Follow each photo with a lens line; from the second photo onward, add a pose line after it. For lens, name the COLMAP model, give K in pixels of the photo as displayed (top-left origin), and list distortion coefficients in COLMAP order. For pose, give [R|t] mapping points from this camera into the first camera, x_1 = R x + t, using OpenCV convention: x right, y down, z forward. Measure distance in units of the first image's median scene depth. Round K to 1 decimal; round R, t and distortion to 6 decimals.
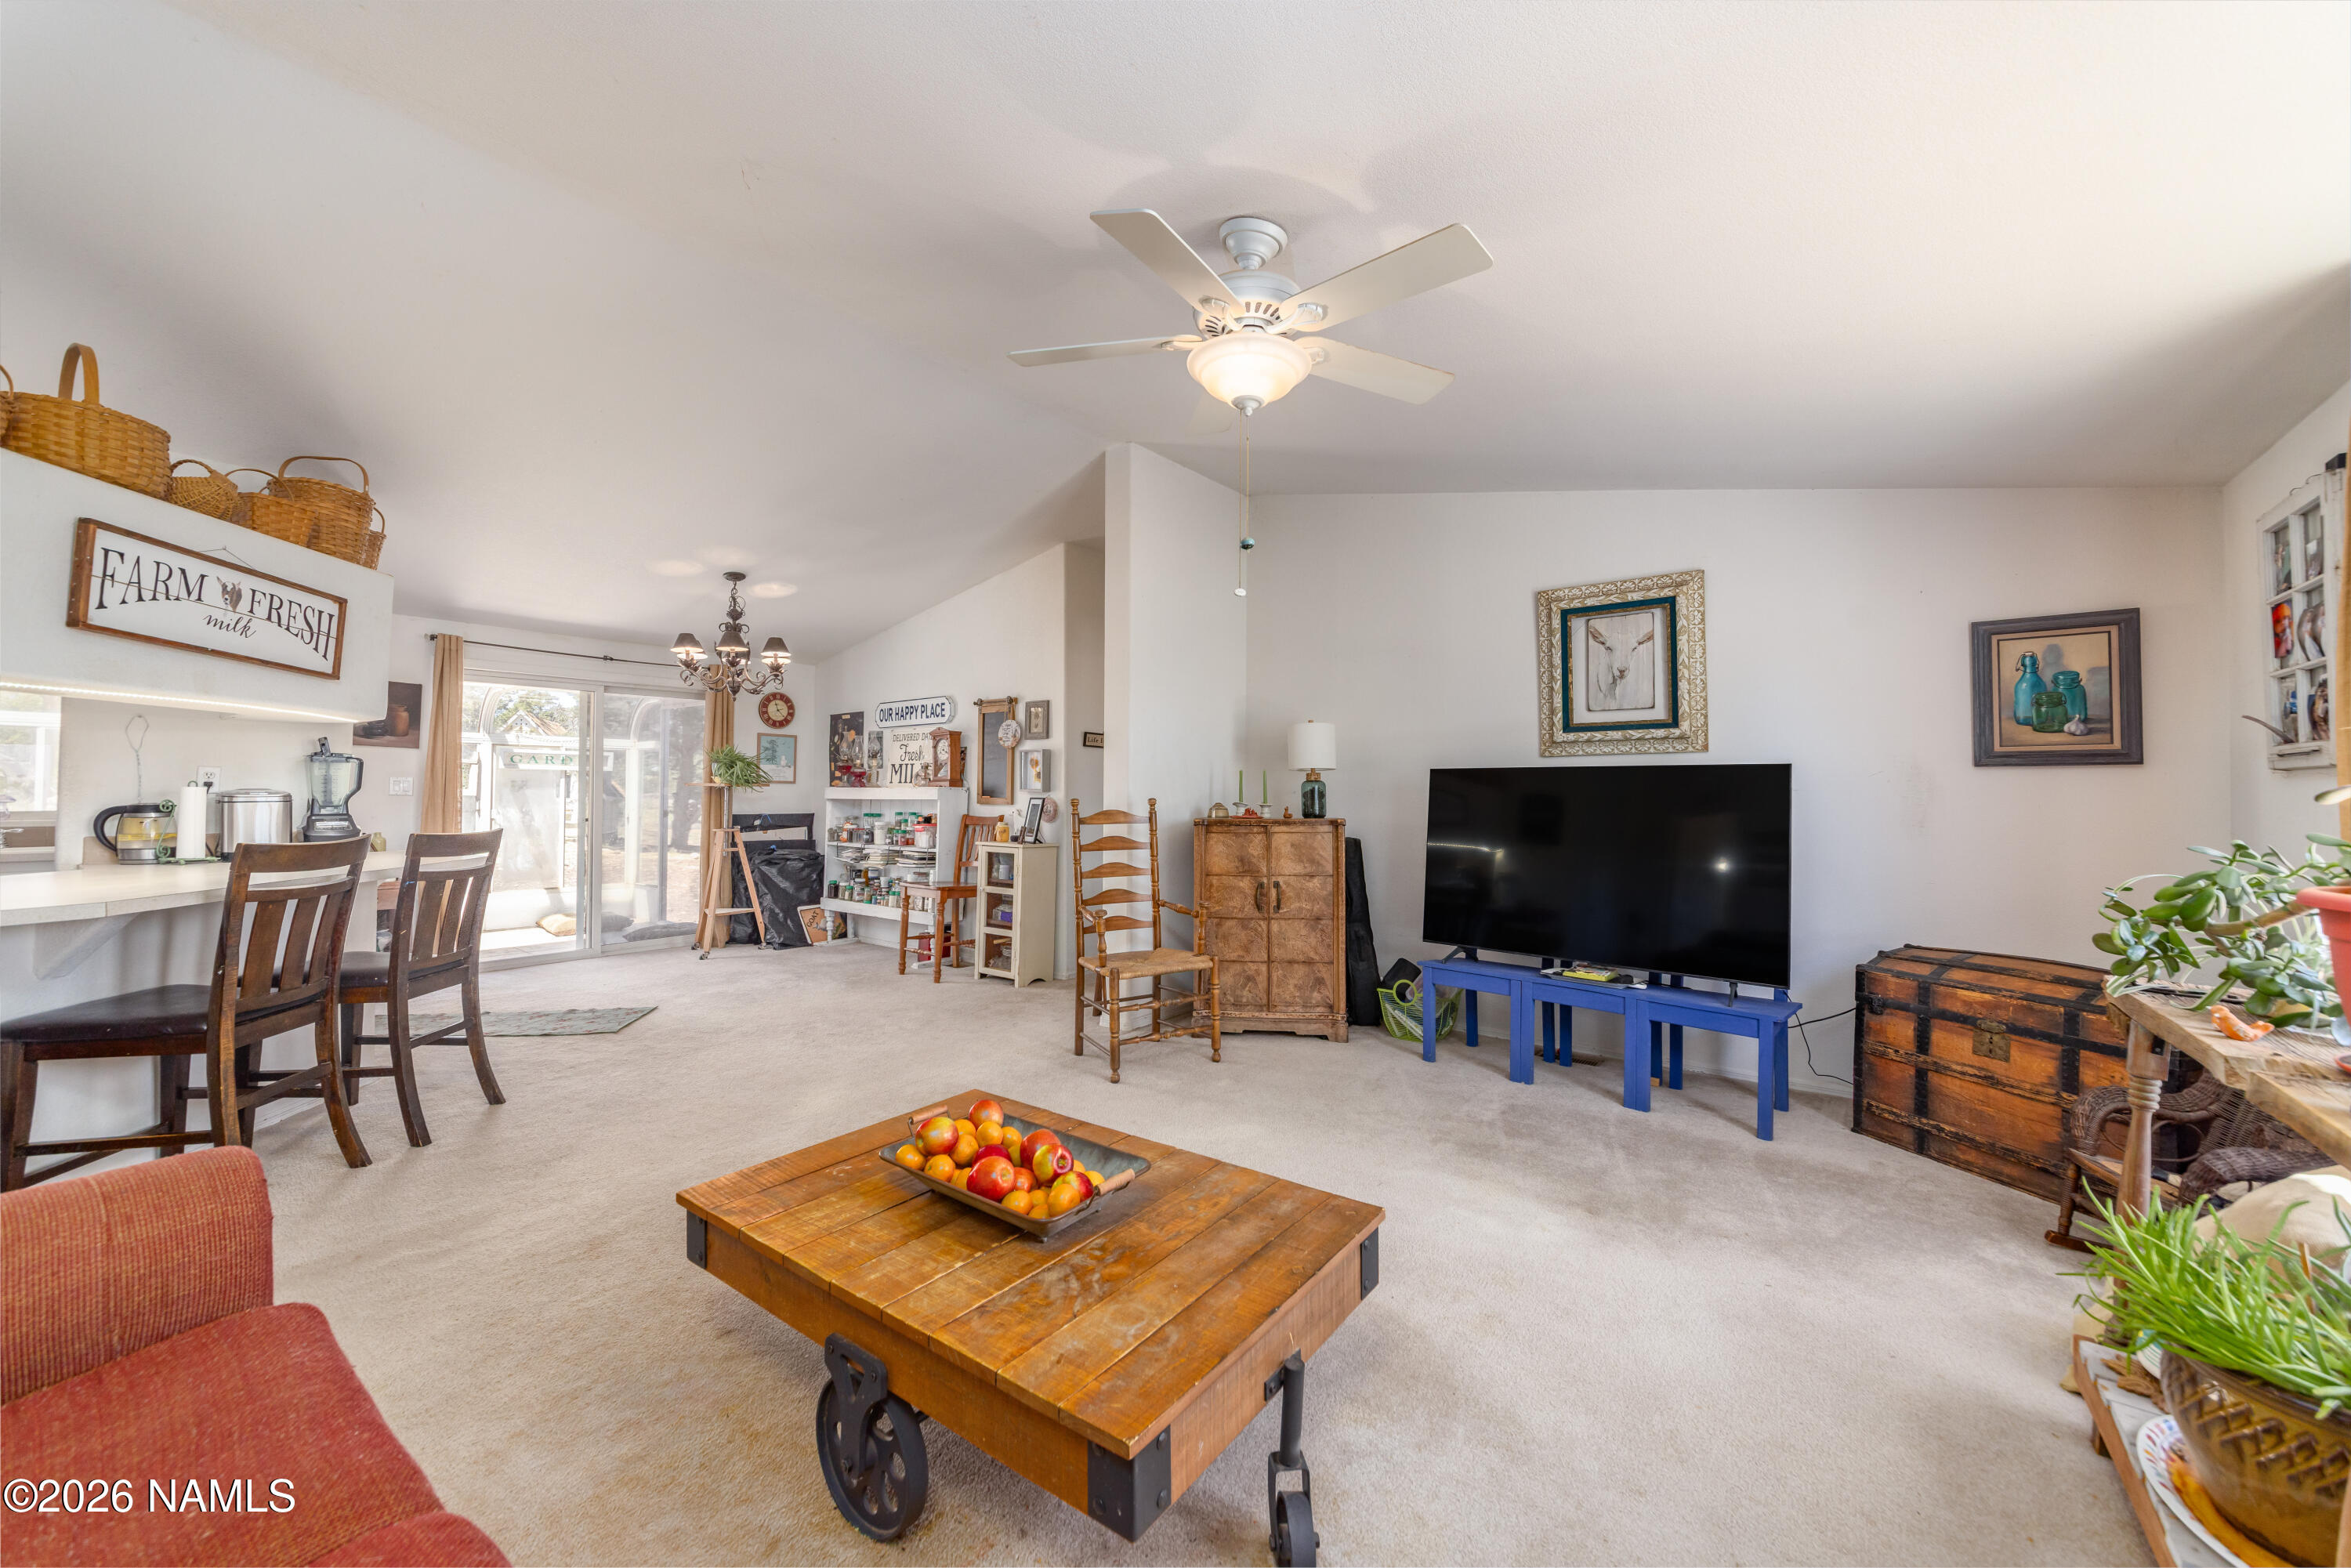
lens RADIAL K [[913.0, 0, 1186.9], [0, 913.0, 760.8], [0, 0, 1]] dist [-0.001870, -0.000086]
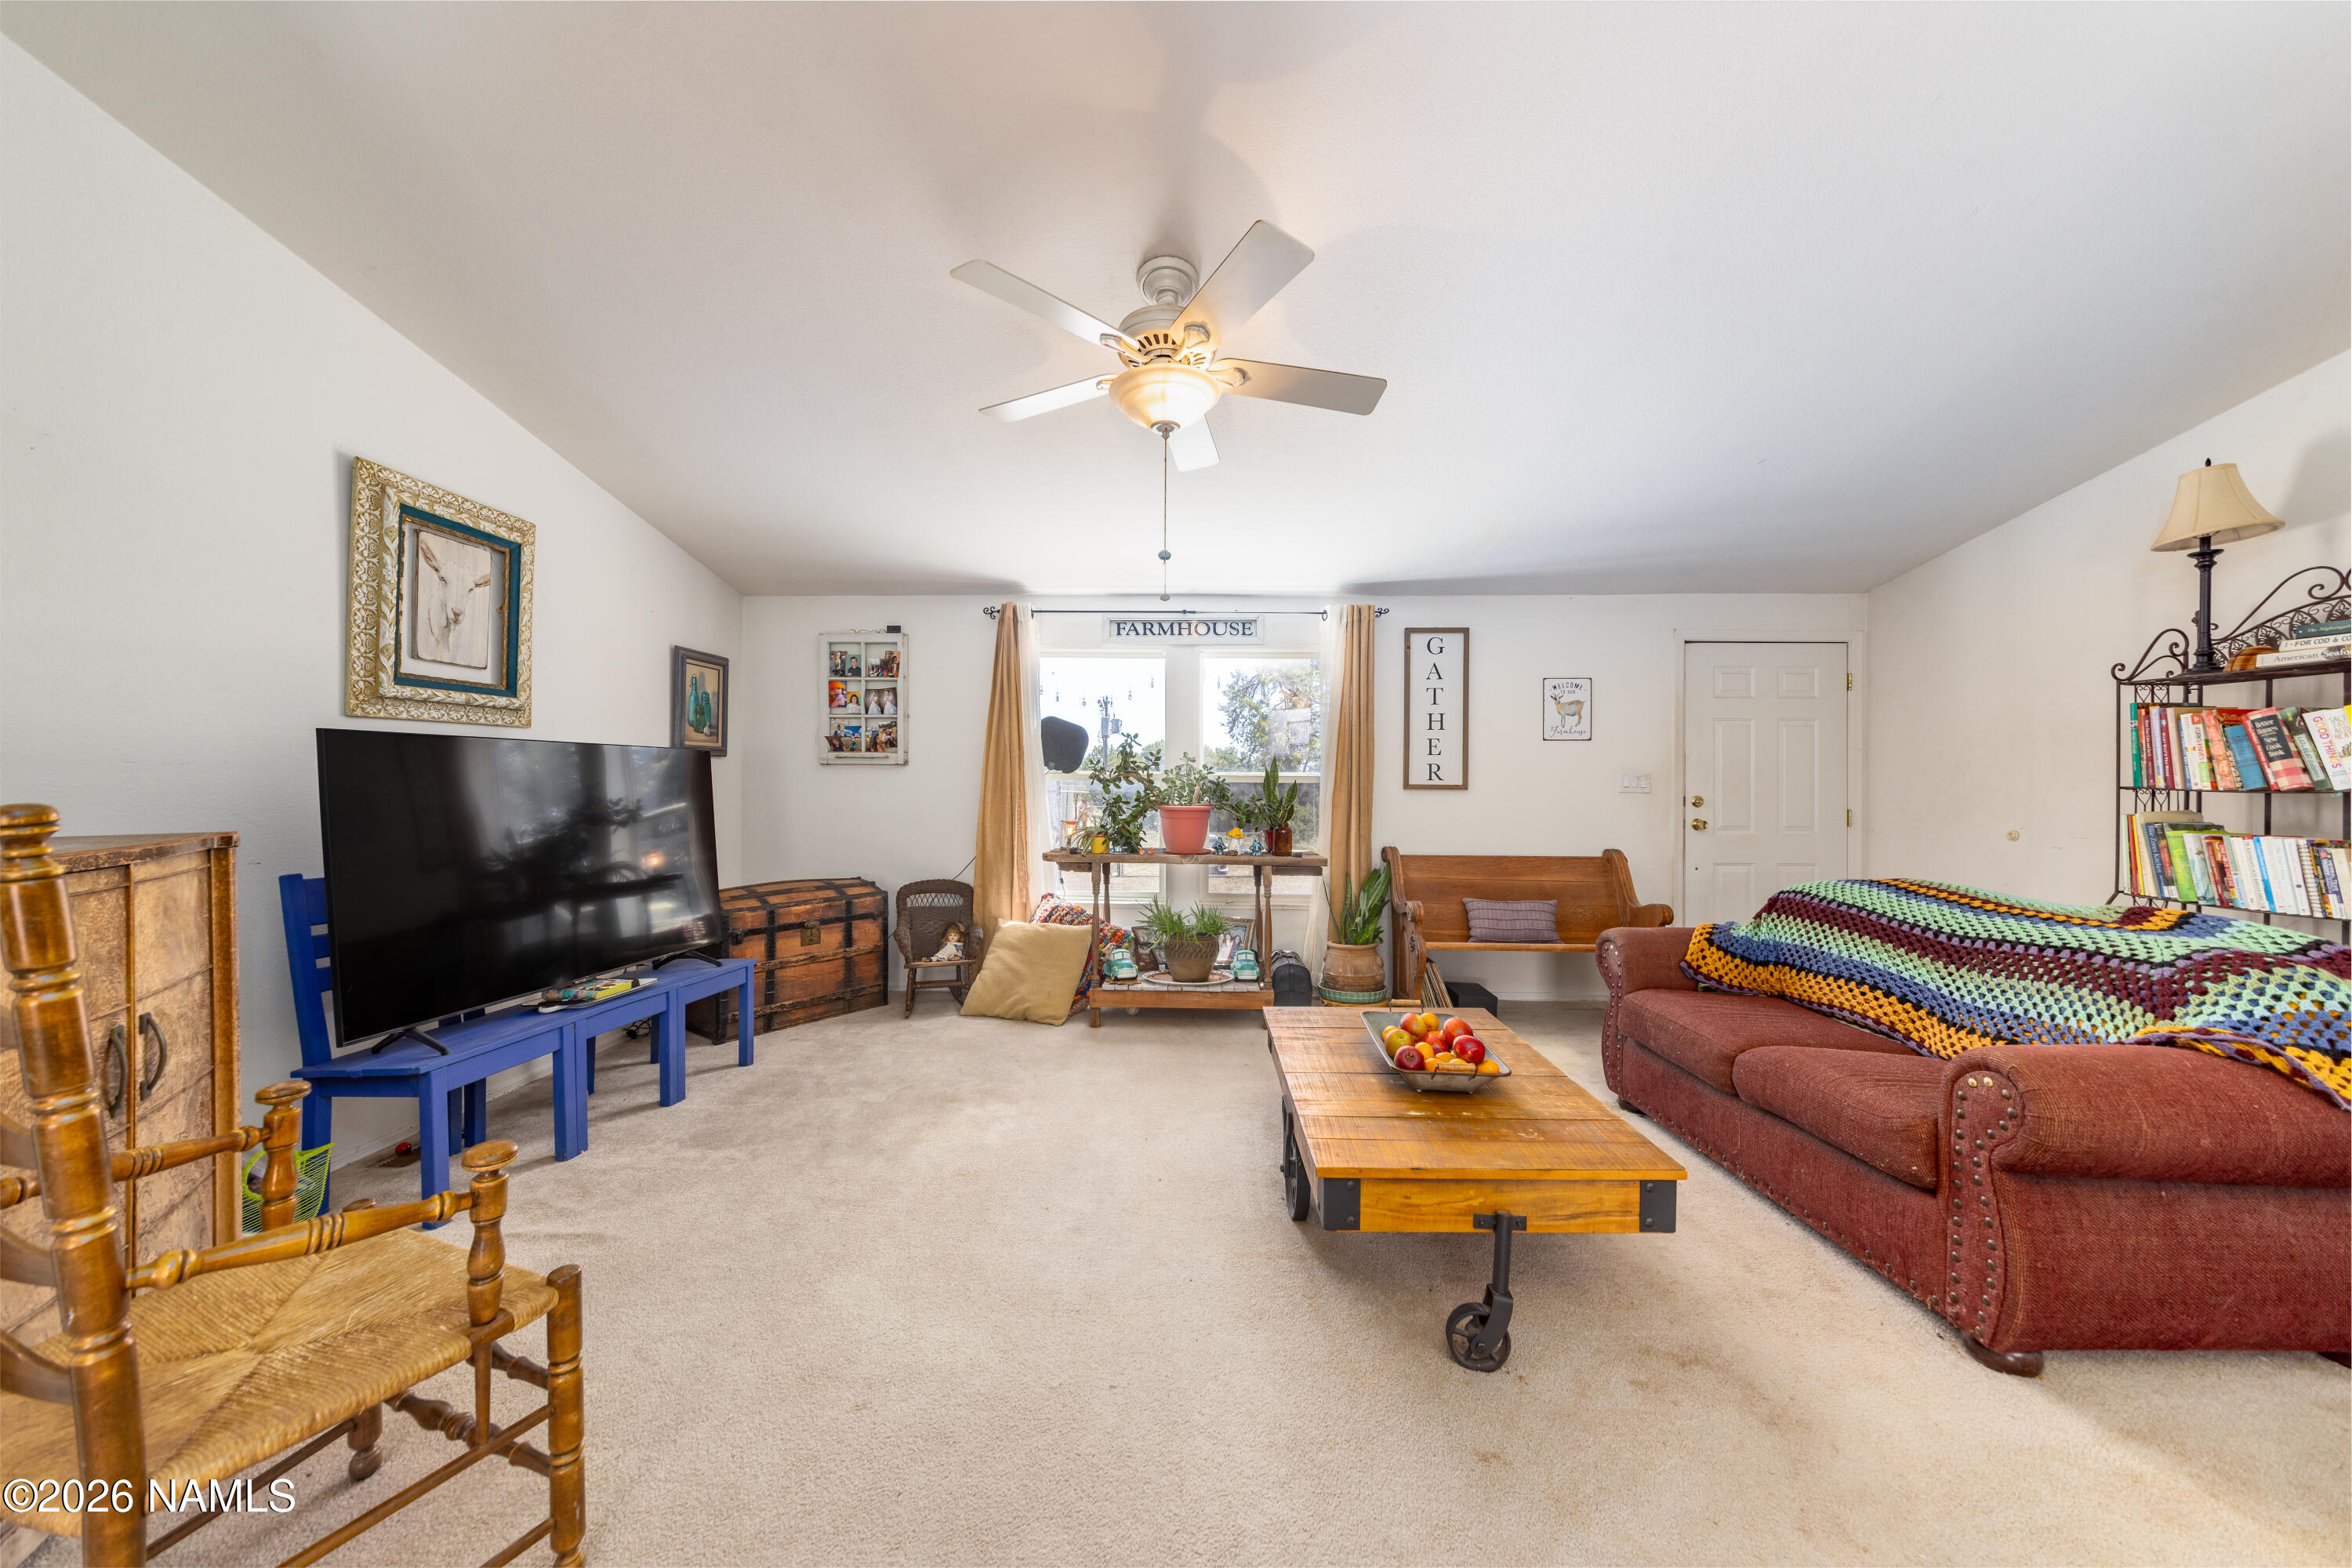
lens RADIAL K [[822.5, 0, 1181.3], [0, 822.5, 779.9], [0, 0, 1]] dist [0.002468, 0.001102]
pose [[-0.586653, -0.004730, 0.809825, -0.279560], [-0.033435, 0.999272, -0.018384, 0.020794], [-0.809148, -0.037862, -0.586384, 0.580536]]
